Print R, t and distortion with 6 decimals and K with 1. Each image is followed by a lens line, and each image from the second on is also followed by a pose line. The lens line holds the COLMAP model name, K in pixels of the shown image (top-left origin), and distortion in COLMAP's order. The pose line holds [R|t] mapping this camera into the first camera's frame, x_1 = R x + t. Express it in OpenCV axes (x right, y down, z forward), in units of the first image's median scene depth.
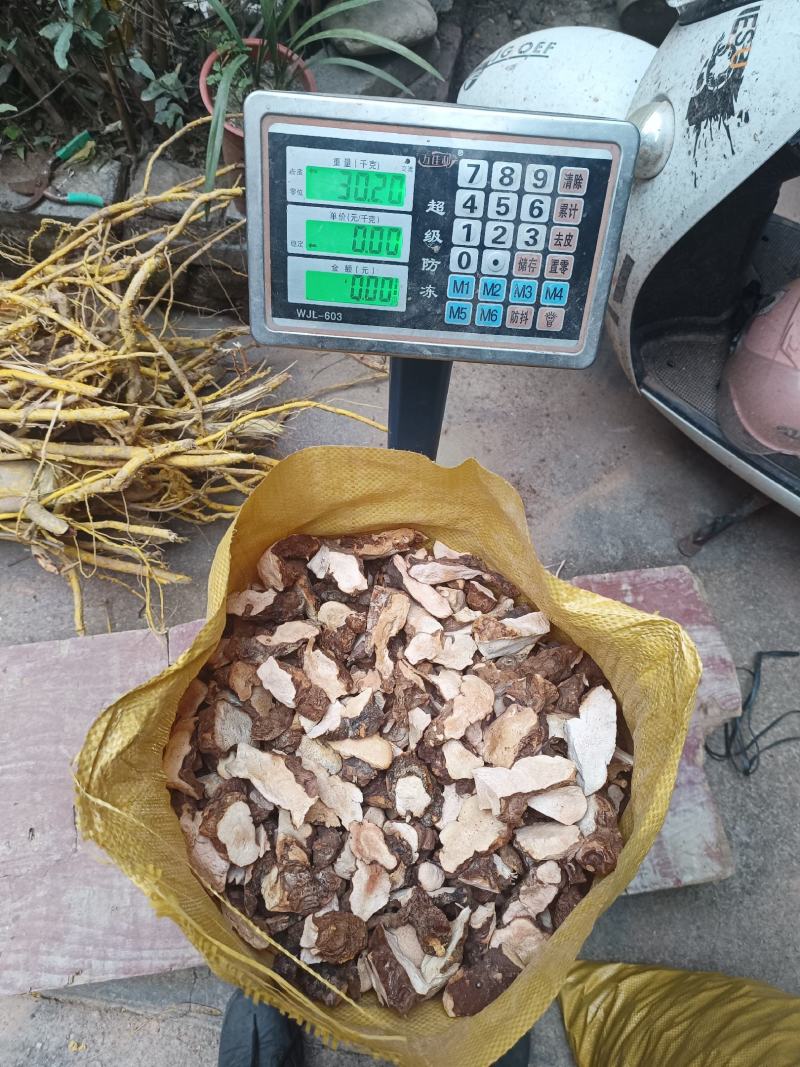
lens RADIAL K [[701.5, 0, 400.2], [0, 701.5, 566.7], [0, 0, 1]] dist [0.066665, -0.052104]
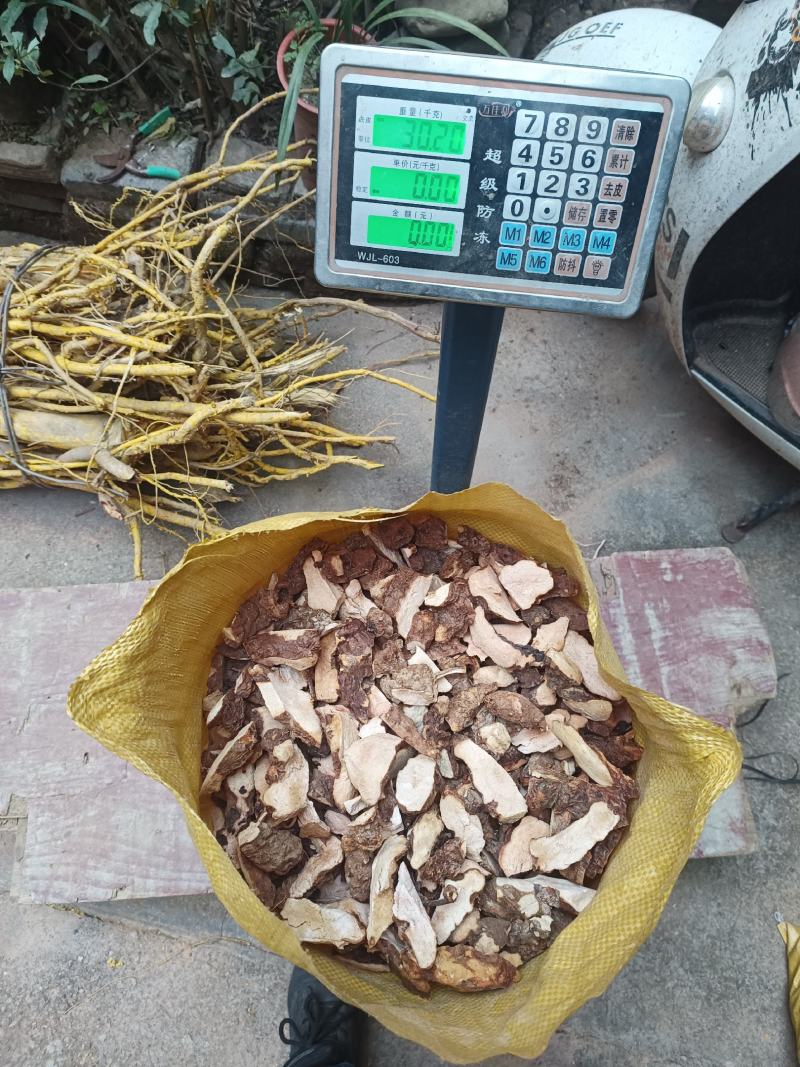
lens RADIAL K [[701.5, 0, 399.2], [0, 701.5, 569.0], [0, 0, 1]] dist [0.066665, -0.052104]
pose [[0.996580, 0.054082, -0.062471, 0.009569], [-0.054025, 0.998536, 0.002592, 0.109104], [0.062520, 0.000792, 0.998043, -0.070015]]
